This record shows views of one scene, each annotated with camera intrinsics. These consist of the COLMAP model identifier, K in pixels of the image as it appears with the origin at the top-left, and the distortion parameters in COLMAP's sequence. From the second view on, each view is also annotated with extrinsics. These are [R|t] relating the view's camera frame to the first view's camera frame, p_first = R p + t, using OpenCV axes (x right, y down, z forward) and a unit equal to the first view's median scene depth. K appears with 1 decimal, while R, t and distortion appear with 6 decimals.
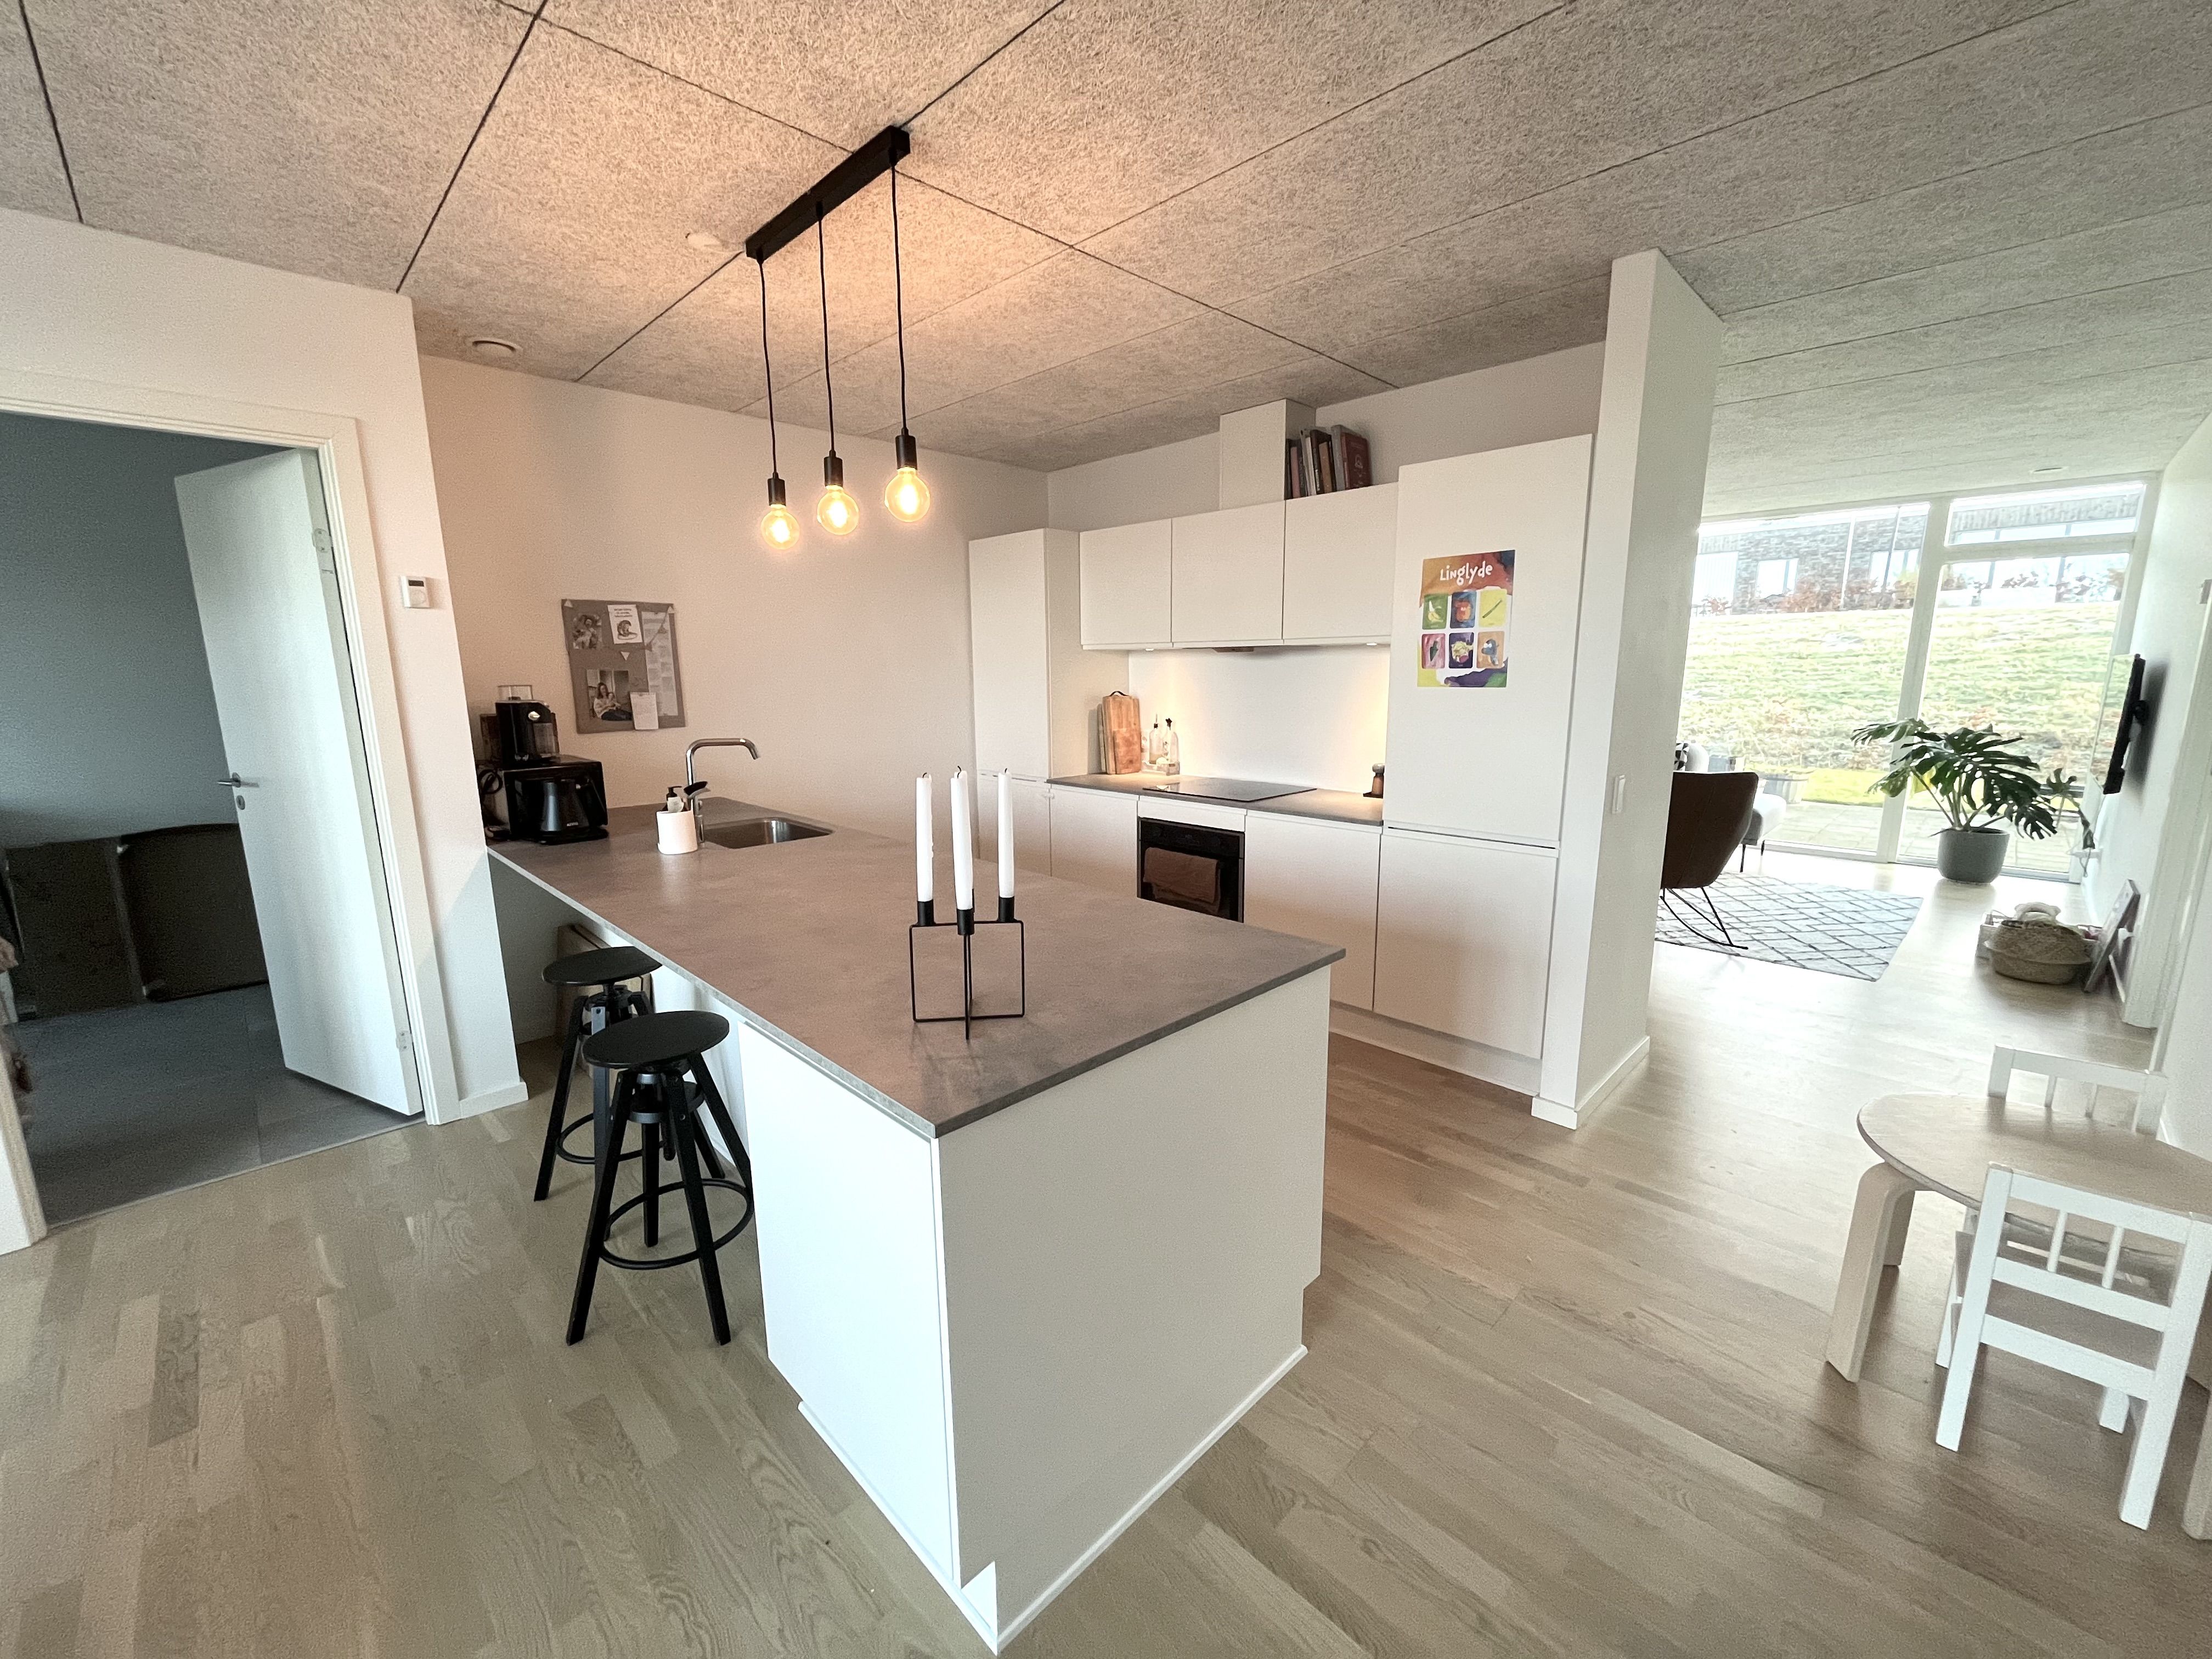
lens RADIAL K [[891.8, 0, 1106.0], [0, 891.8, 829.5], [0, 0, 1]] dist [-0.004323, -0.000405]
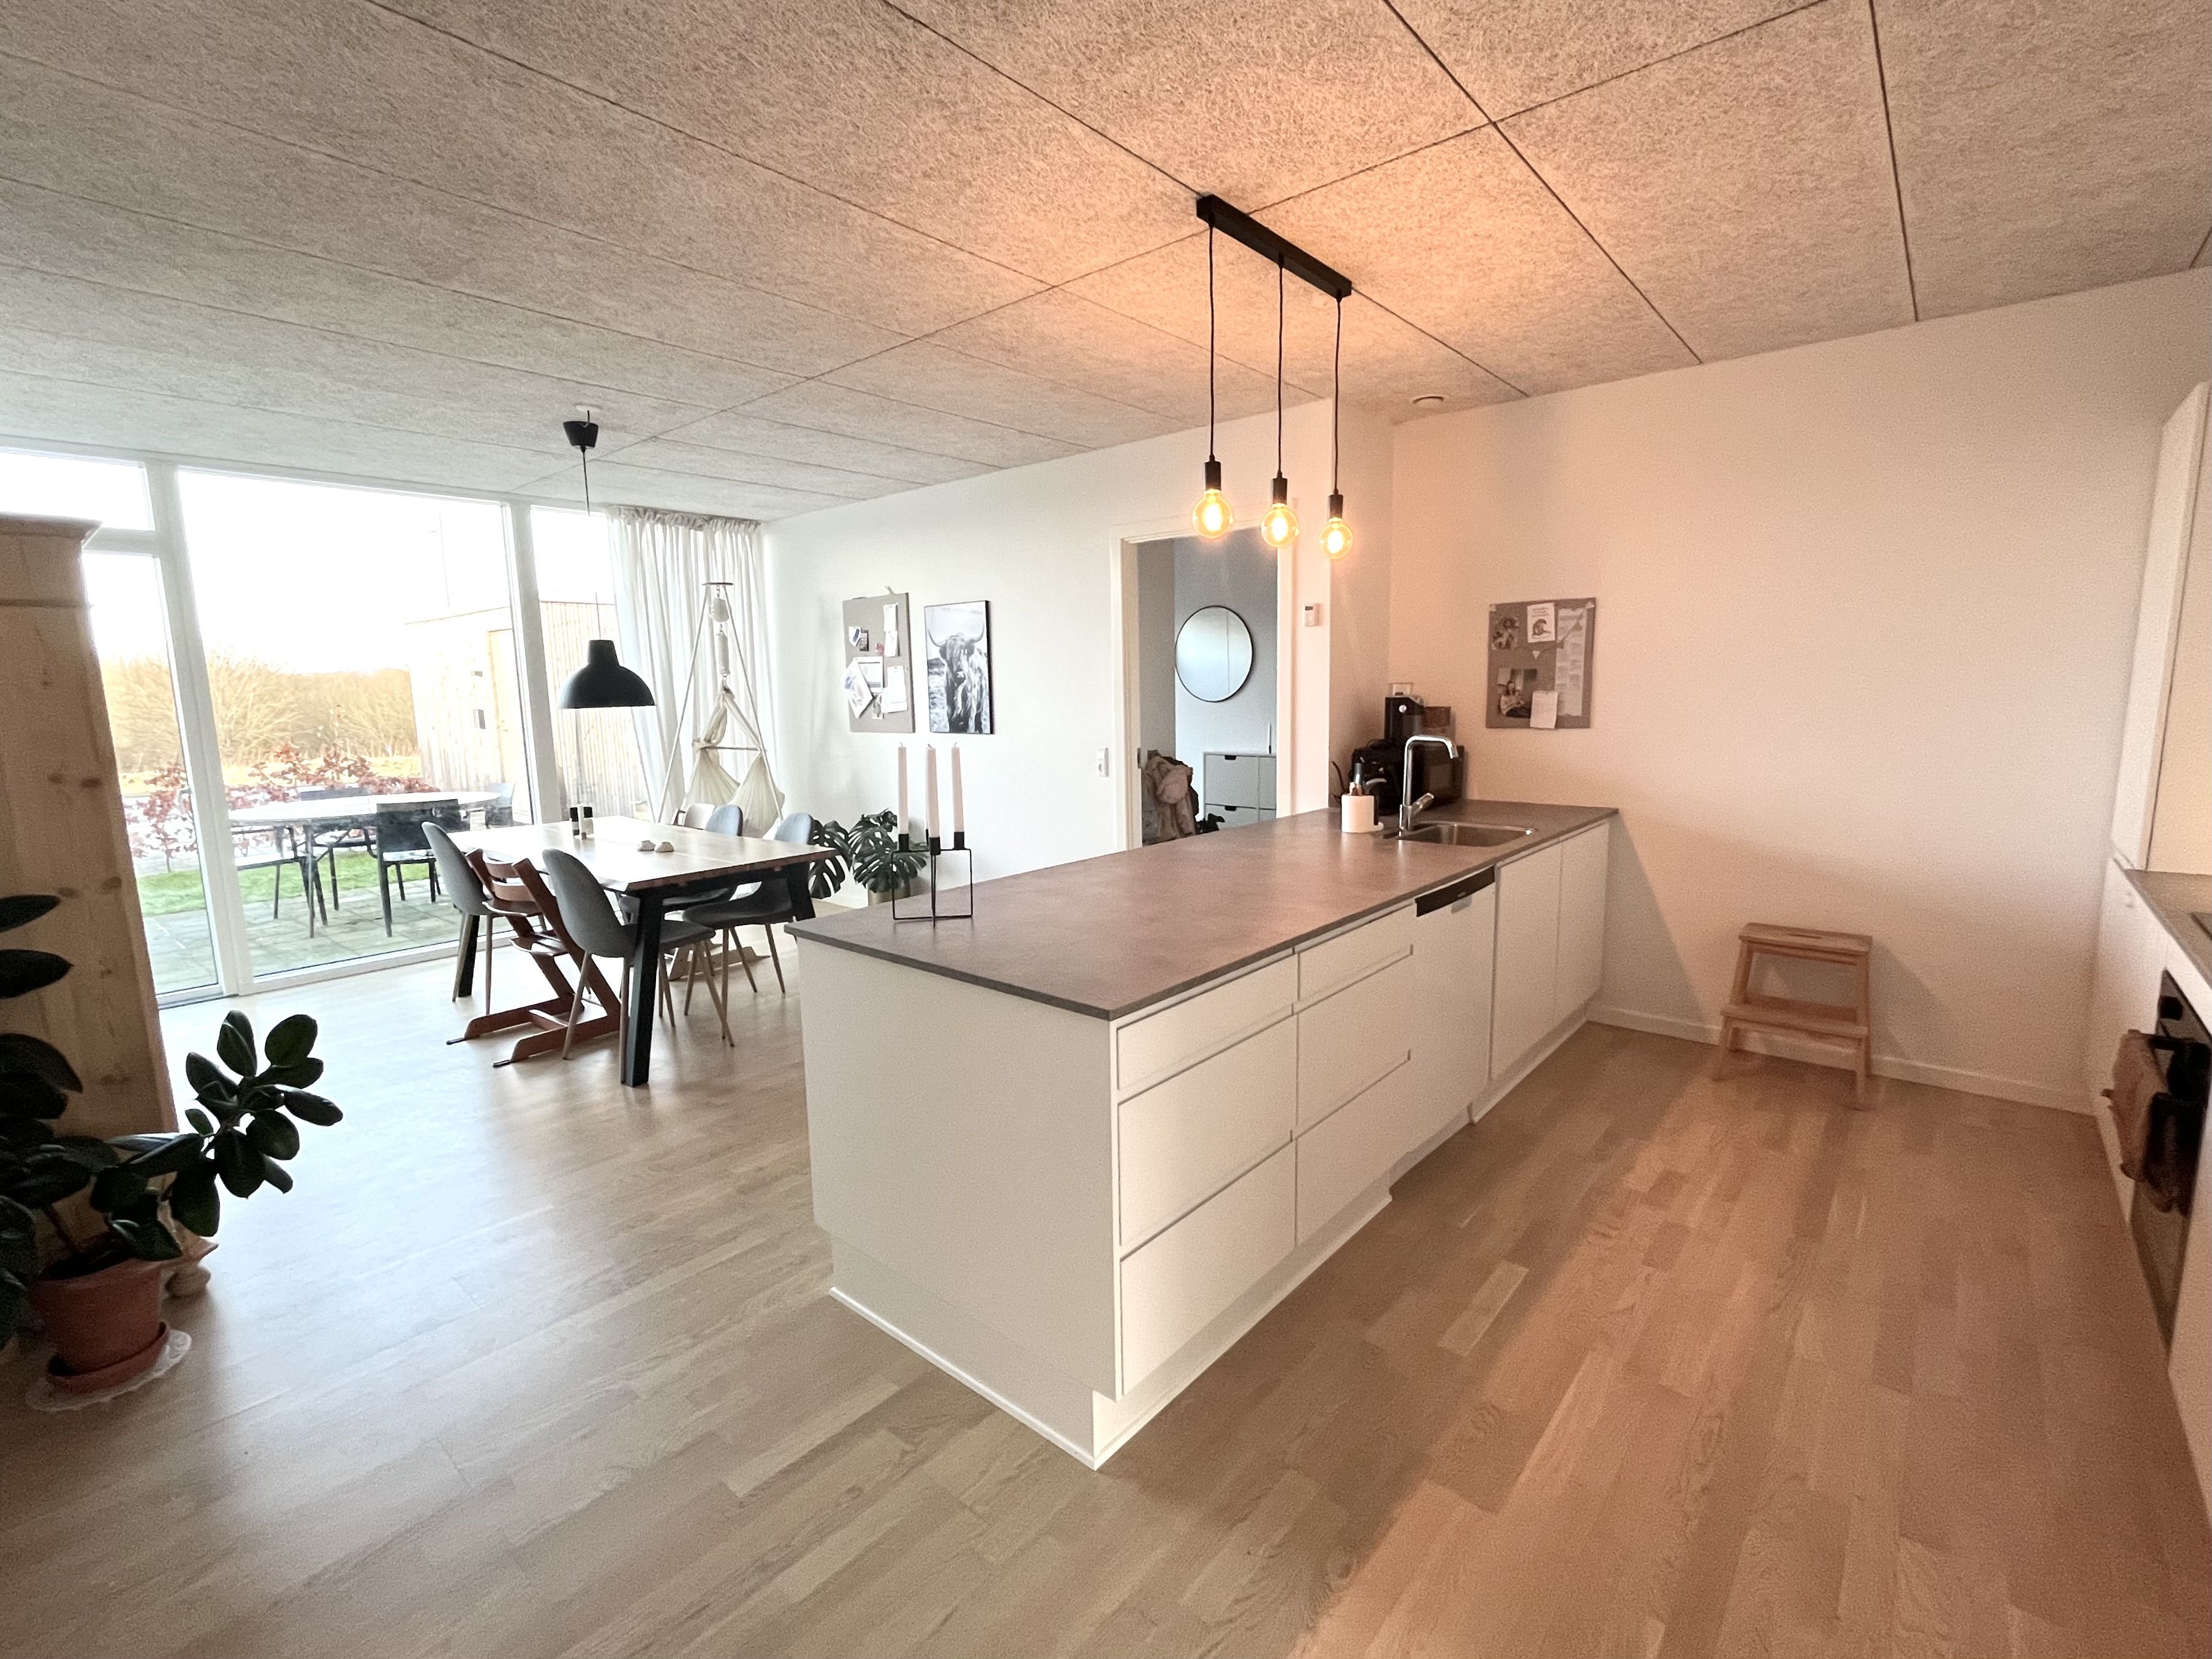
lens RADIAL K [[991.3, 0, 1106.0], [0, 991.3, 829.5], [0, 0, 1]] dist [-0.003421, -0.000472]
pose [[0.079404, 0.152473, -0.985113, 0.385957], [-0.163662, 0.976817, 0.137997, -0.052089], [0.983316, 0.150268, 0.102517, 0.296884]]
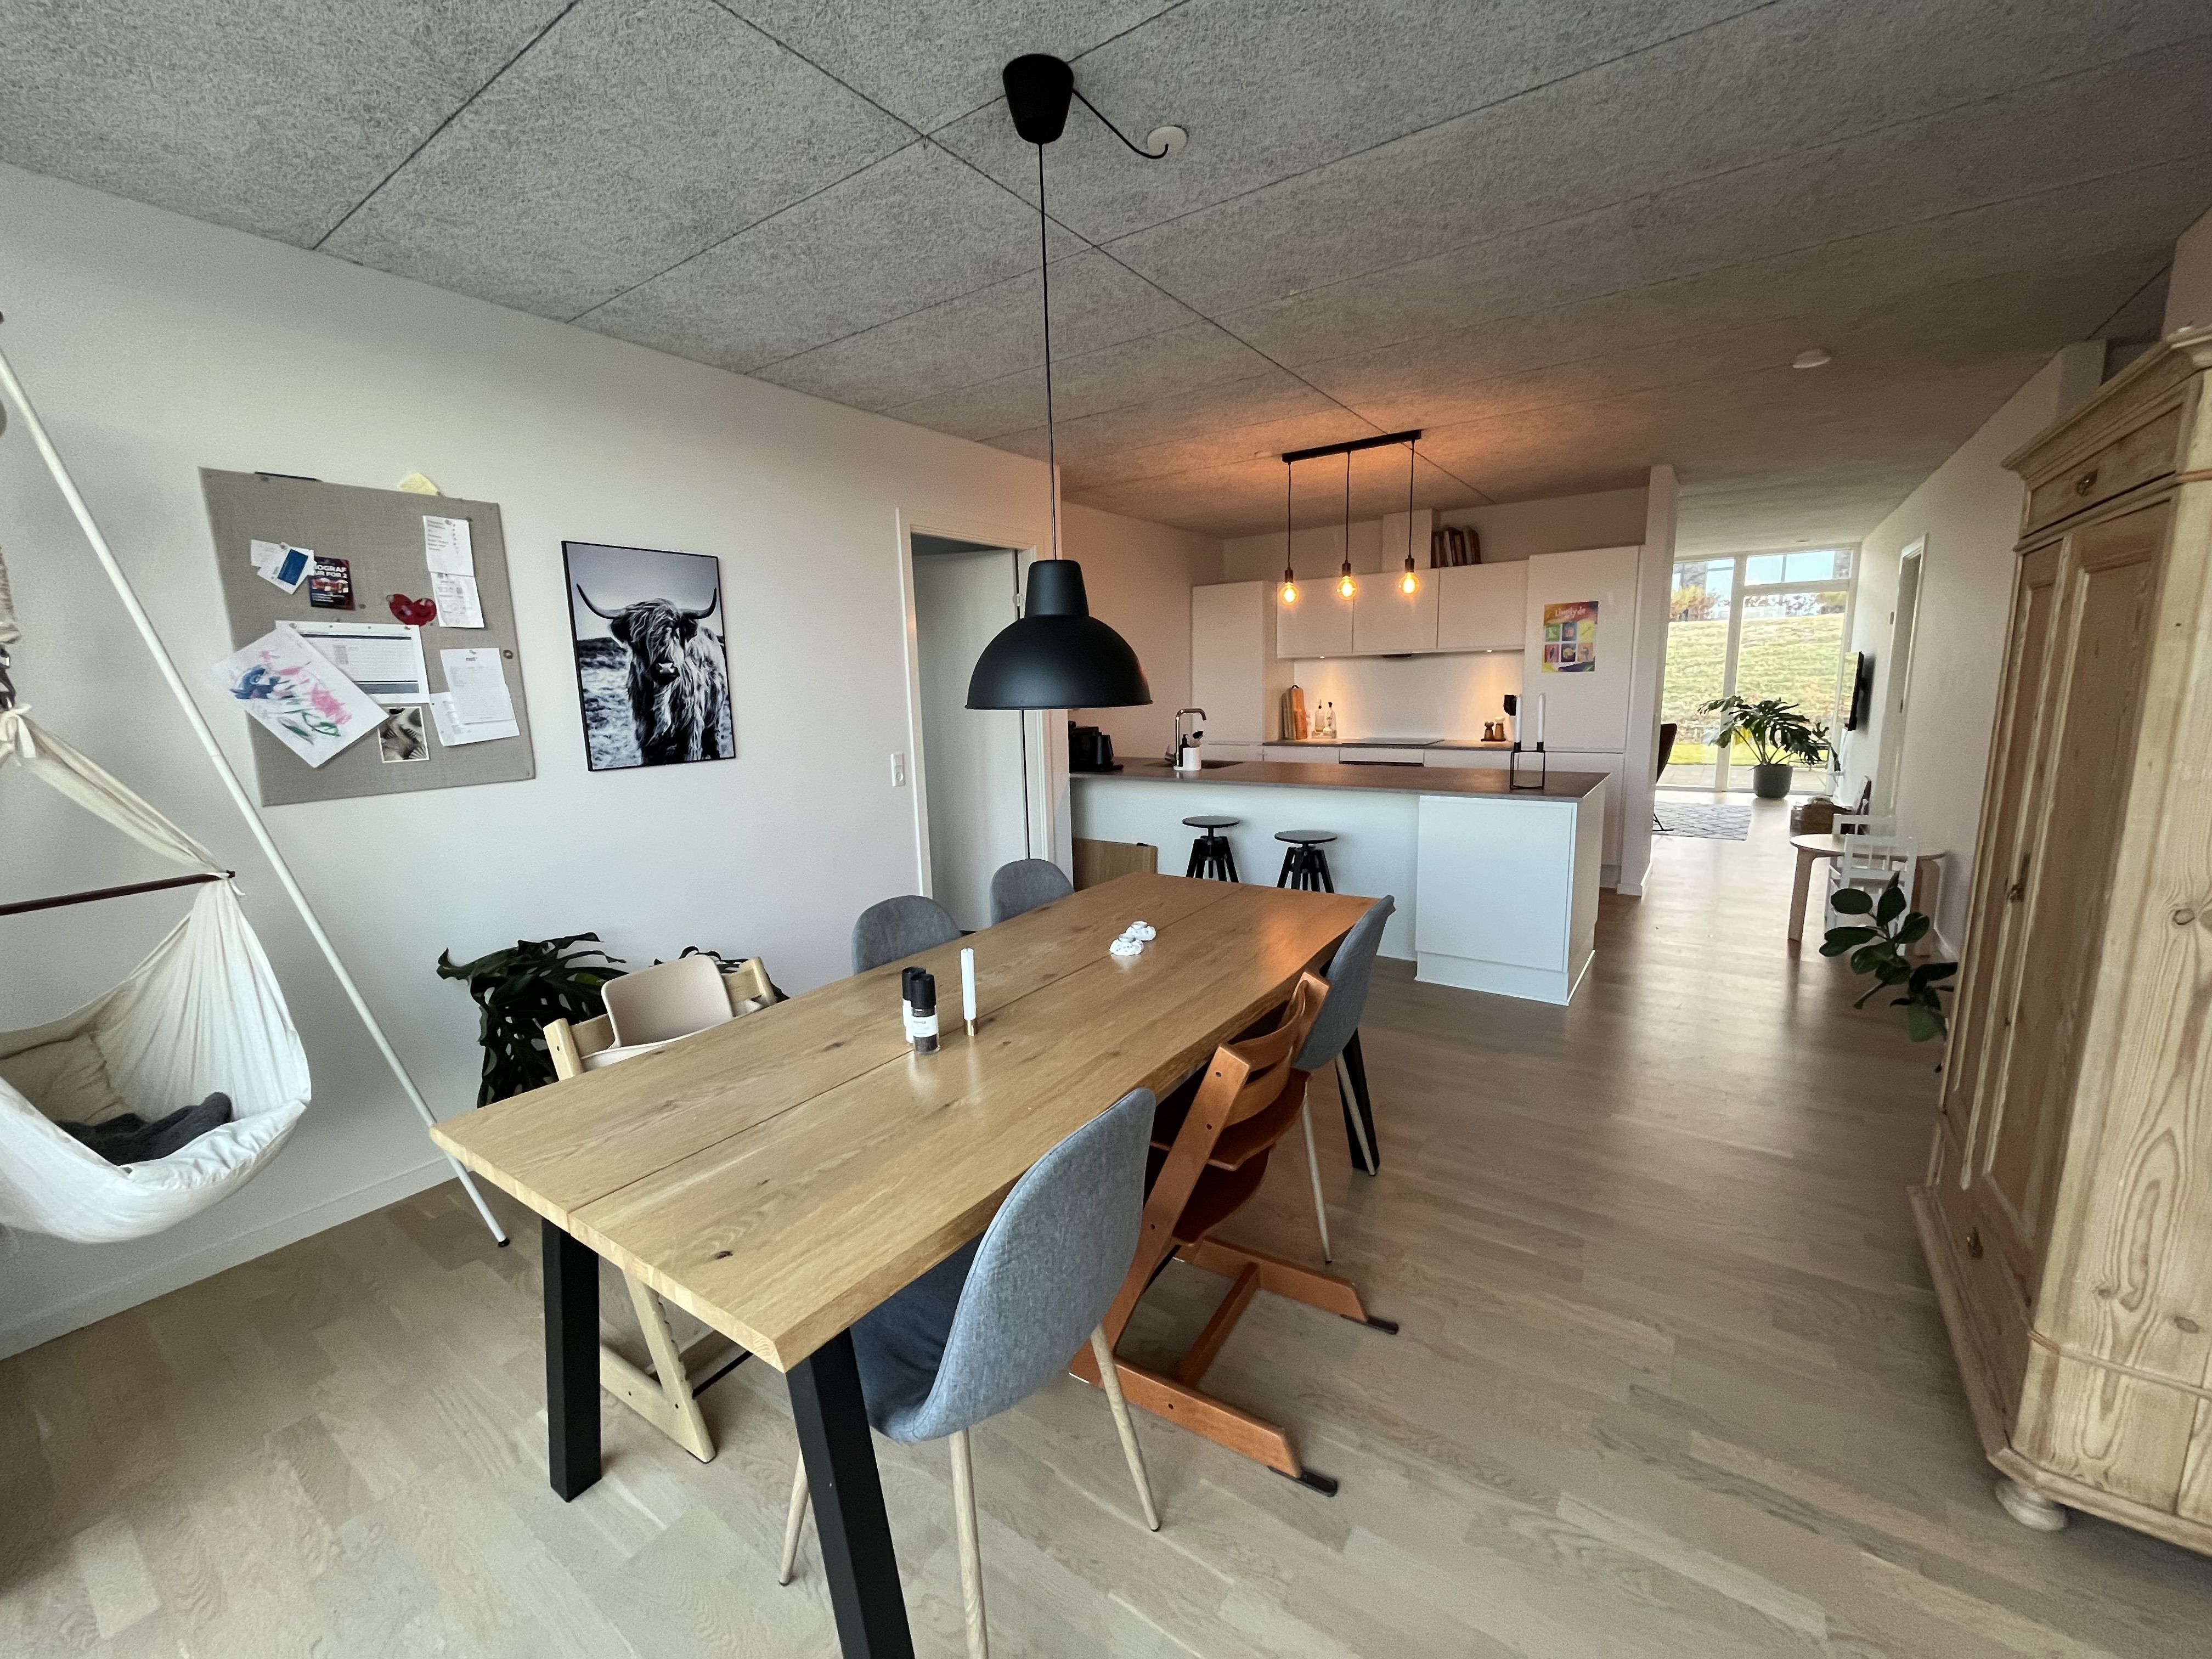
lens RADIAL K [[891.8, 0, 1106.0], [0, 891.8, 829.5], [0, 0, 1]] dist [-0.004323, -0.000405]
pose [[0.984307, -0.048541, 0.169655, -0.569798], [0.051846, 0.998541, -0.015101, 0.095803], [-0.168674, 0.023660, 0.985388, -0.436278]]
